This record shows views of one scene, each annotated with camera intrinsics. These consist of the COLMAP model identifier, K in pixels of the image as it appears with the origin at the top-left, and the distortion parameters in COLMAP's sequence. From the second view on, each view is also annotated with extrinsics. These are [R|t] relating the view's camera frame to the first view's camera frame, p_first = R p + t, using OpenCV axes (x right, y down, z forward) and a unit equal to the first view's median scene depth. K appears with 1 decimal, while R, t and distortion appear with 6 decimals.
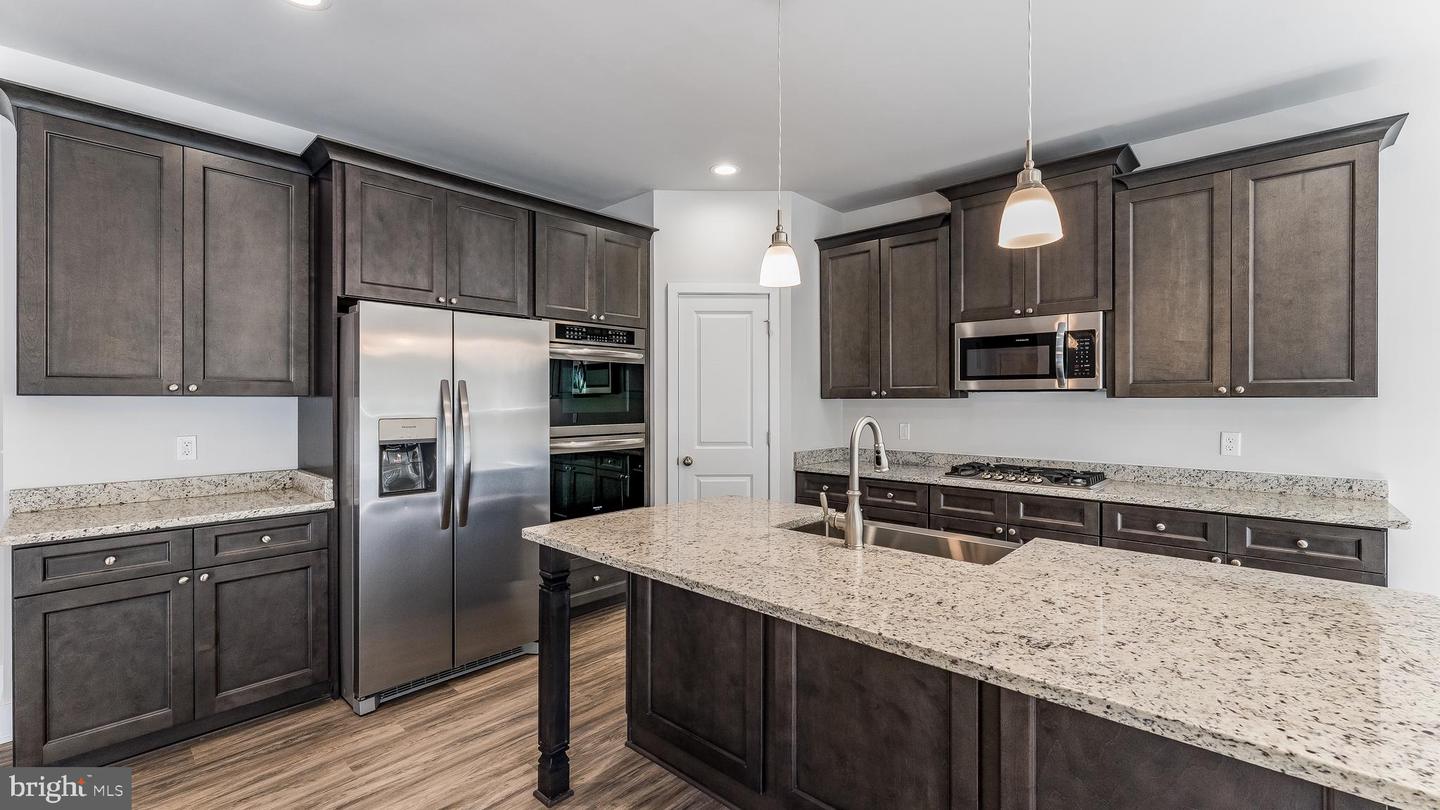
lens RADIAL K [[595.7, 0, 715.6], [0, 595.7, 399.5], [0, 0, 1]] dist [0.006913, -0.000839]
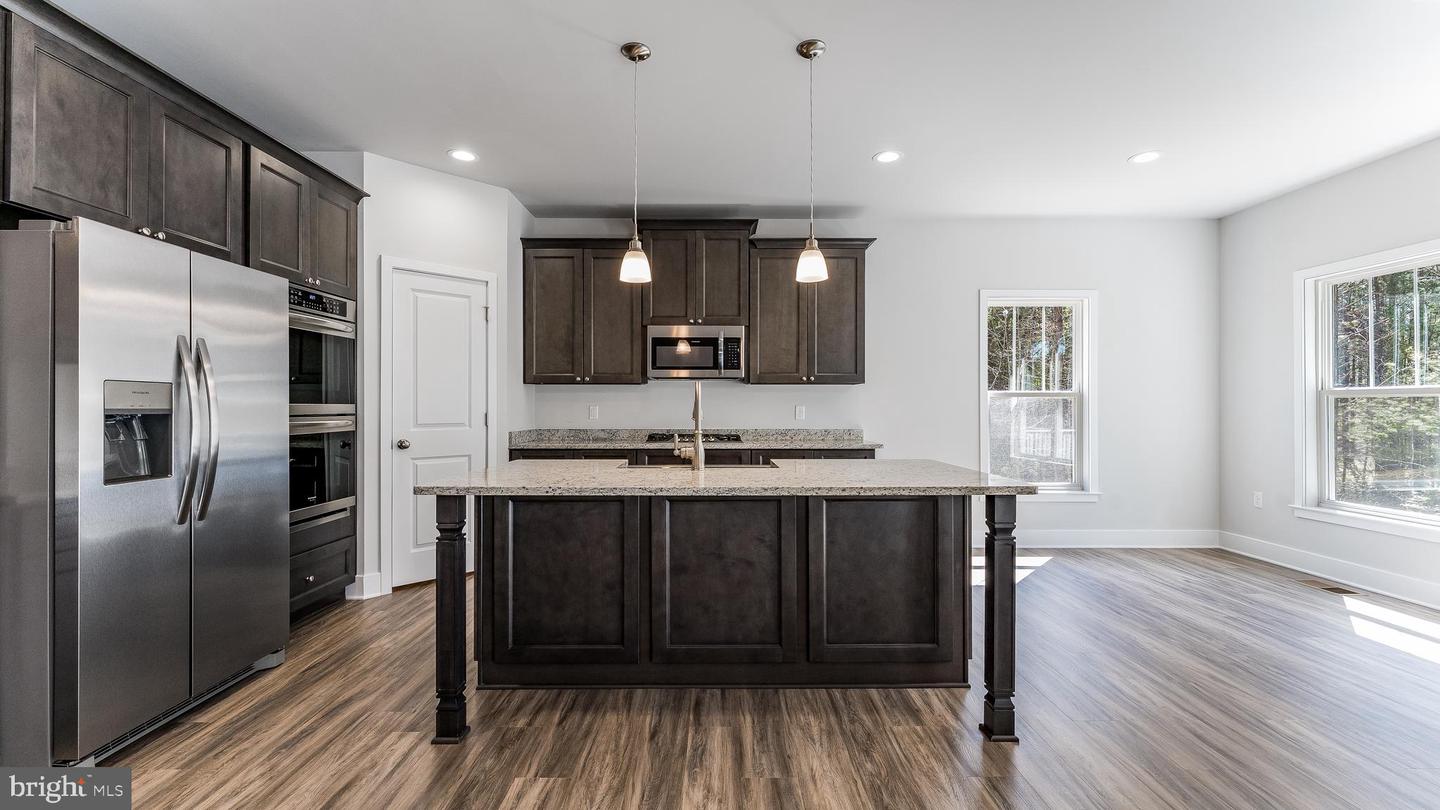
lens RADIAL K [[595.7, 0, 715.3], [0, 595.7, 402.2], [0, 0, 1]] dist [0.006913, -0.000839]
pose [[0.736391, 0.004355, 0.676543, -0.417333], [-0.000005, 0.999979, -0.006431, 0.053728], [-0.676557, 0.004732, 0.736375, -0.056407]]
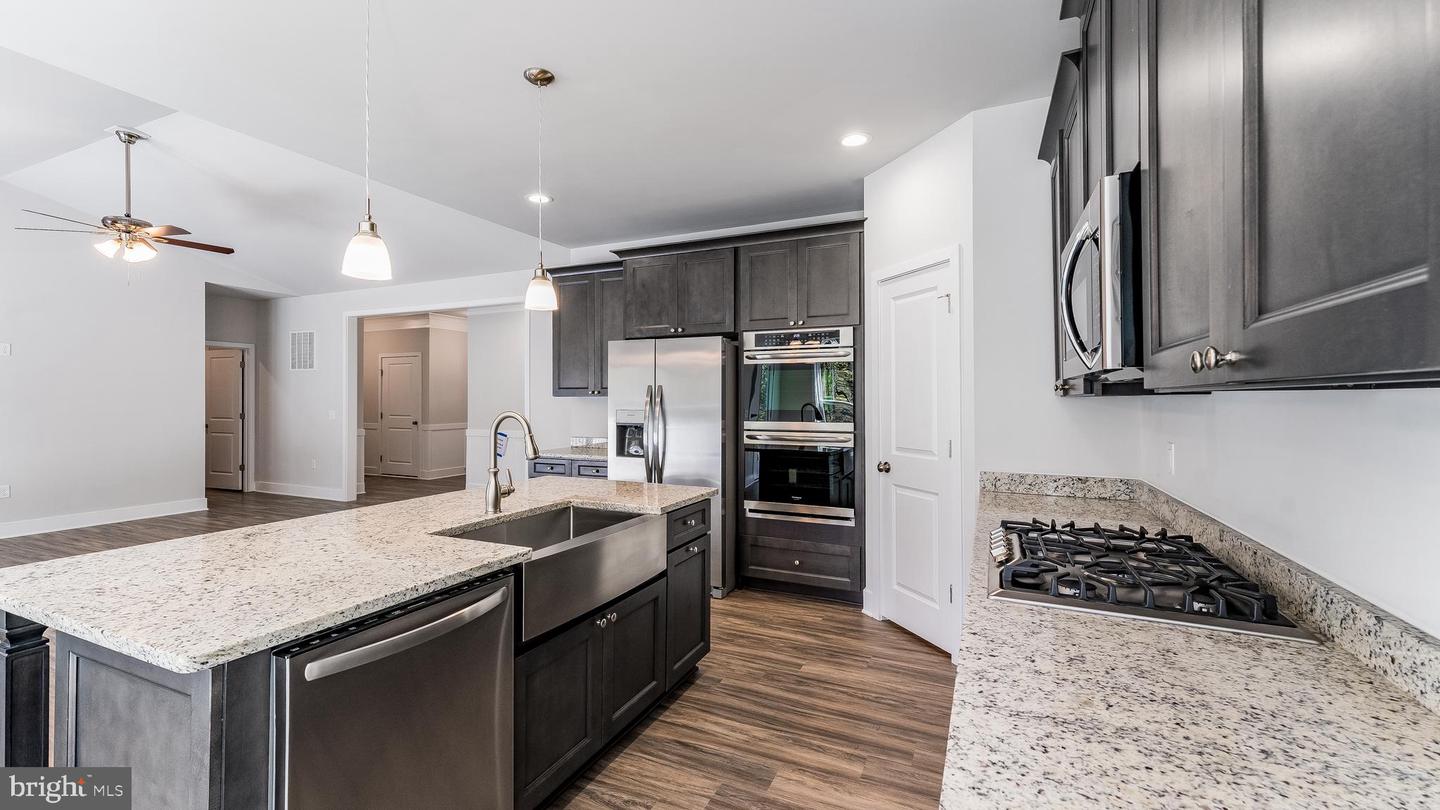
lens RADIAL K [[595.7, 0, 715.8], [0, 595.7, 397.5], [0, 0, 1]] dist [0.006913, -0.000839]
pose [[0.301604, -0.001796, -0.953431, 0.926789], [-0.000016, 0.999998, -0.001888, 0.000361], [0.953433, 0.000585, 0.301604, 0.623525]]
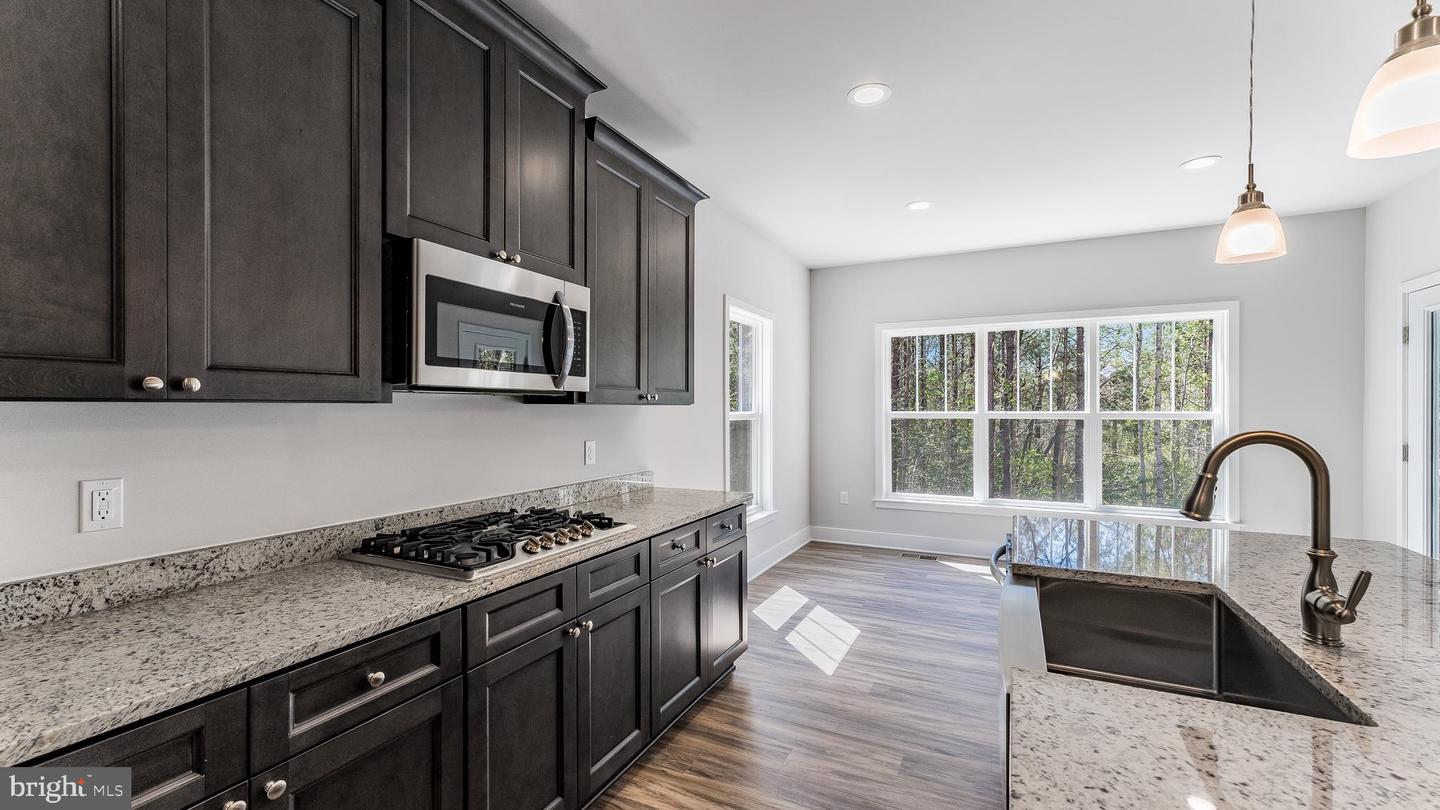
lens RADIAL K [[595.7, 0, 715.8], [0, 595.7, 409.5], [0, 0, 1]] dist [0.006913, -0.000839]
pose [[-0.284357, -0.002782, 0.958714, -0.115628], [-0.000590, 0.999996, 0.002727, 0.001717], [-0.958718, 0.000210, -0.284357, 1.043056]]
